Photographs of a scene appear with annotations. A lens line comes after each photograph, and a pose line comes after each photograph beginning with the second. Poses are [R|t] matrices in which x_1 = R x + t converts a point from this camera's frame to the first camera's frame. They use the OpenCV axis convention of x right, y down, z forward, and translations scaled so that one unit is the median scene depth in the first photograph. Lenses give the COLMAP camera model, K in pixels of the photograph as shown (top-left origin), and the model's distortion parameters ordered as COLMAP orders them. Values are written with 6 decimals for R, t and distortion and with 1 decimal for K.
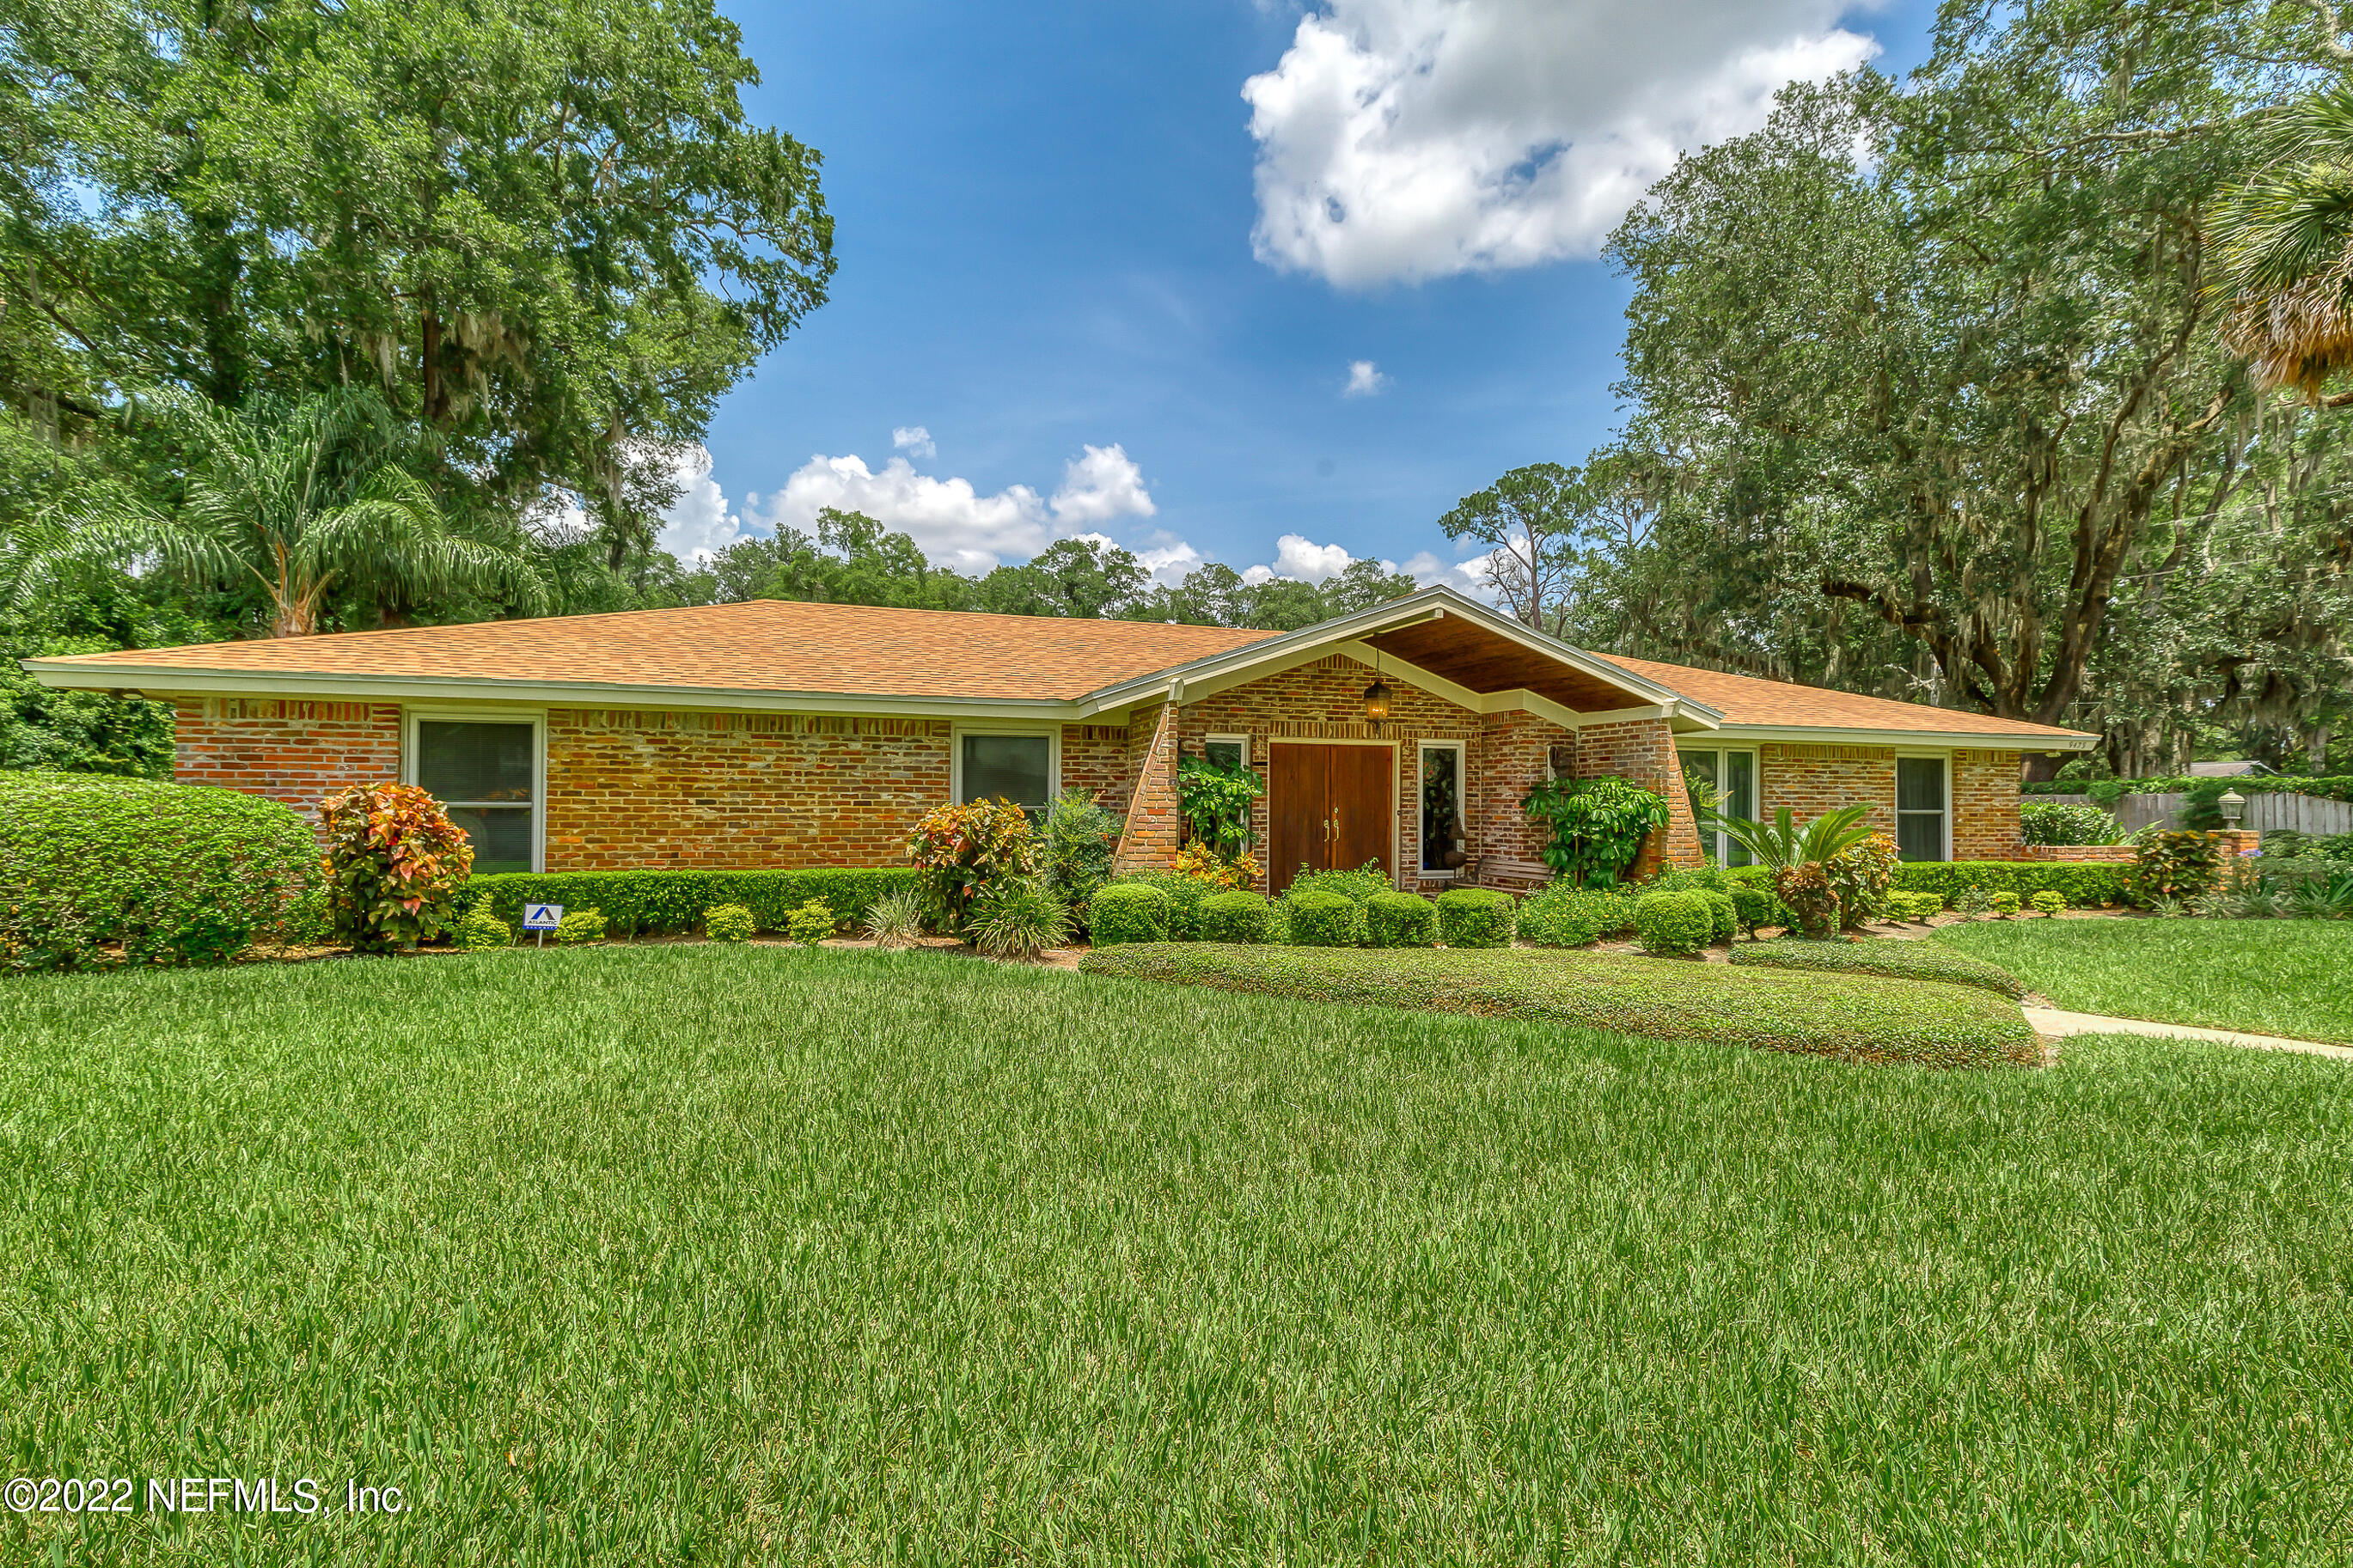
lens RADIAL K [[1072.1, 0, 1171.5], [0, 1072.1, 789.3], [0, 0, 1]] dist [-0.000898, -0.000706]
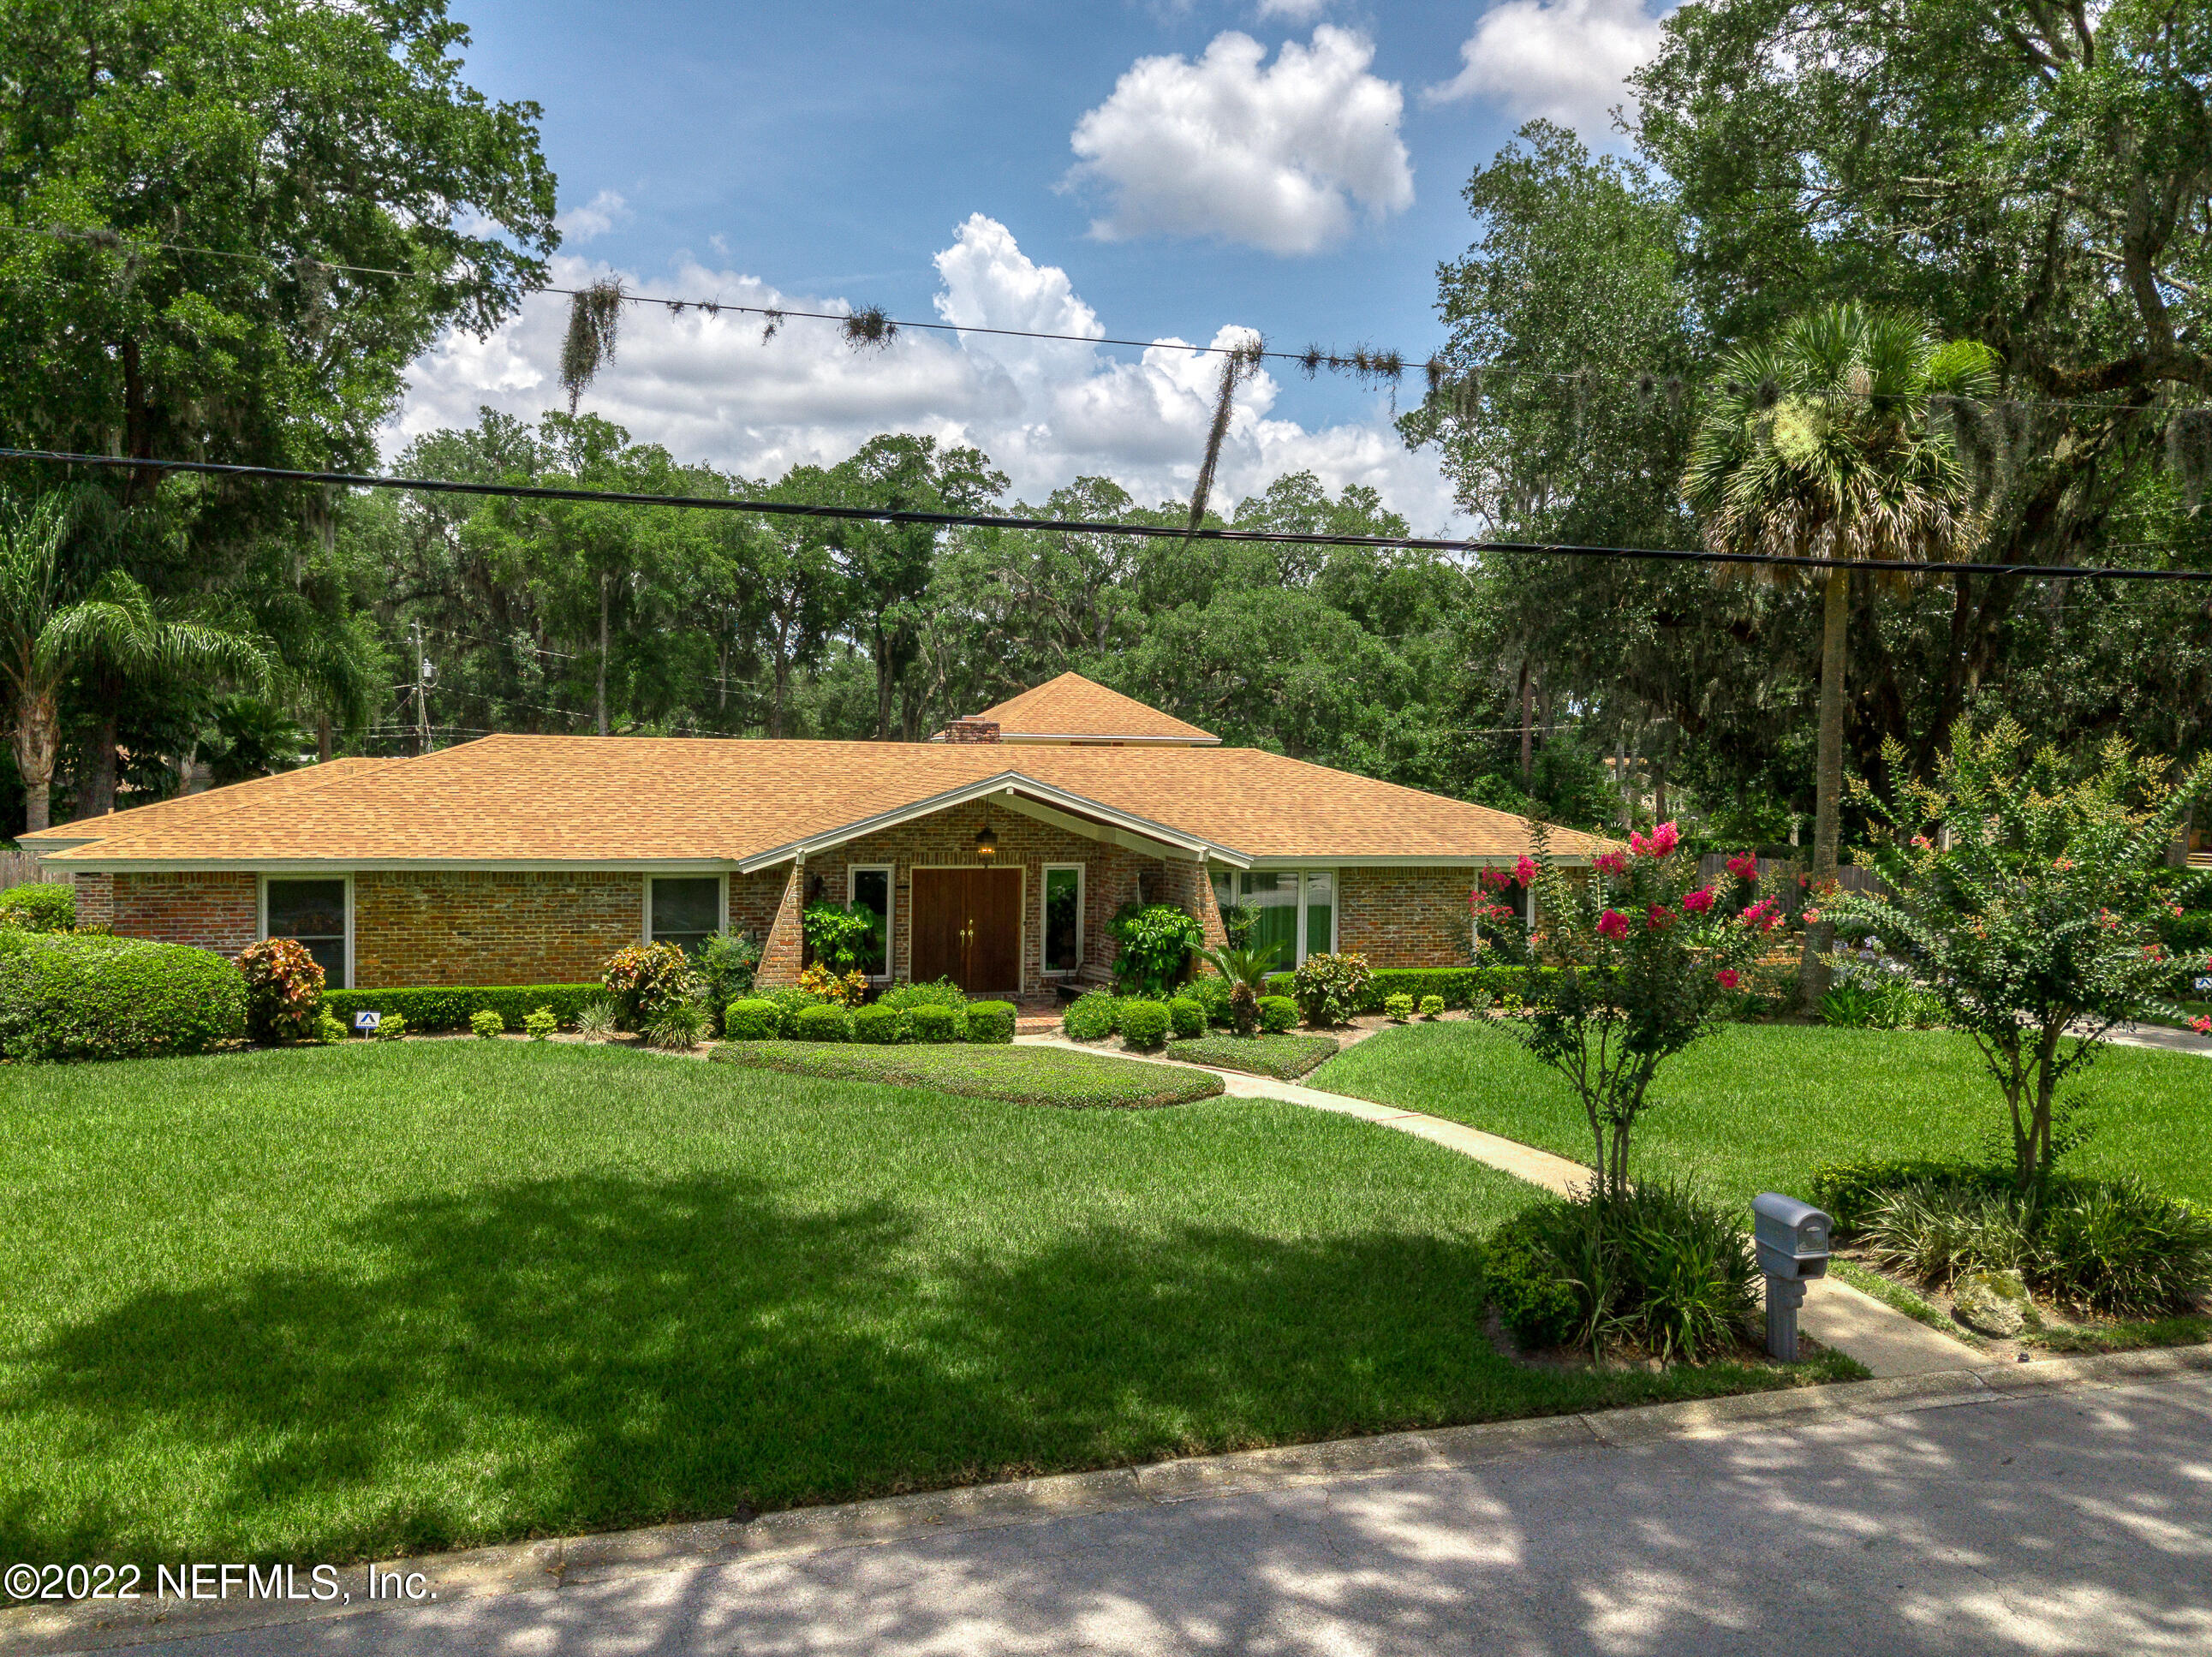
lens RADIAL K [[1668.6, 0, 1106.0], [0, 1668.6, 828.5], [0, 0, 1]] dist [0.002357, 0.003383]
pose [[0.999939, 0.008161, 0.007504, 0.370916], [-0.008501, 0.998883, 0.046473, -0.224519], [-0.007117, -0.046534, 0.998891, -1.131922]]
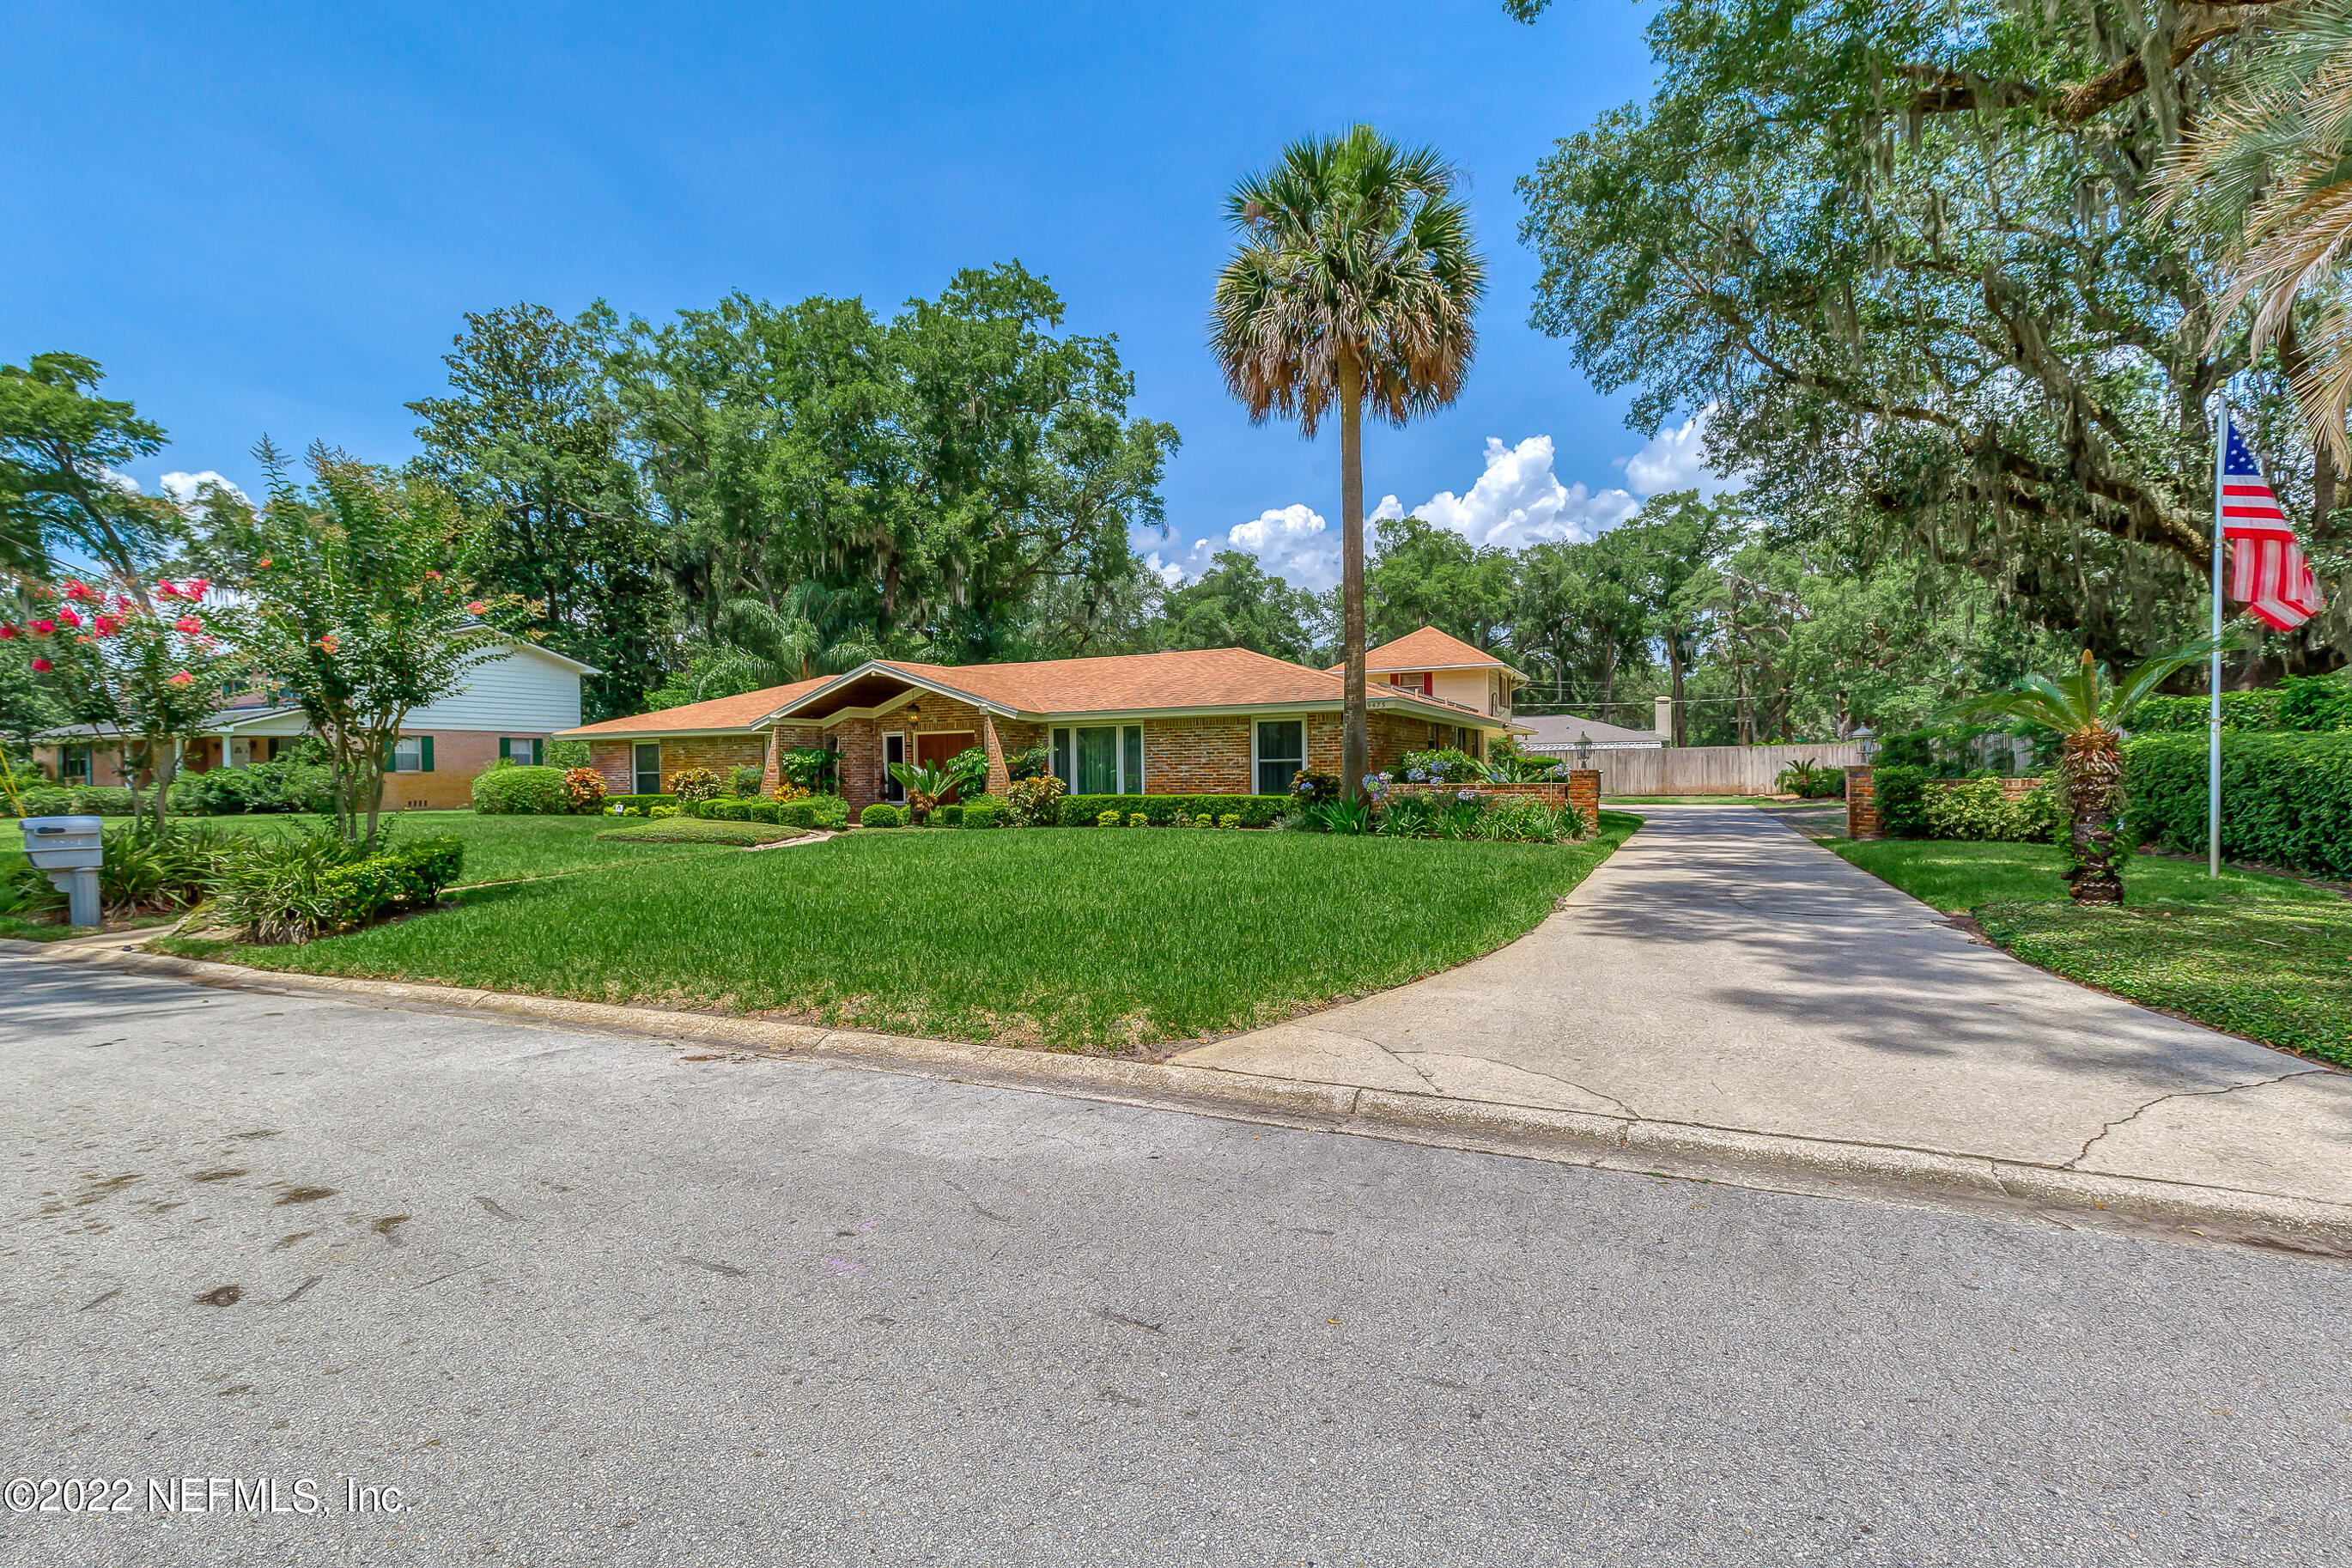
lens RADIAL K [[1057.7, 0, 1191.3], [0, 1057.7, 786.6], [0, 0, 1]] dist [-0.000056, 0.000227]
pose [[0.734530, -0.008269, -0.678526, 2.199541], [0.029288, 0.999380, 0.019527, 0.035305], [0.677944, -0.034216, 0.734317, -0.104115]]
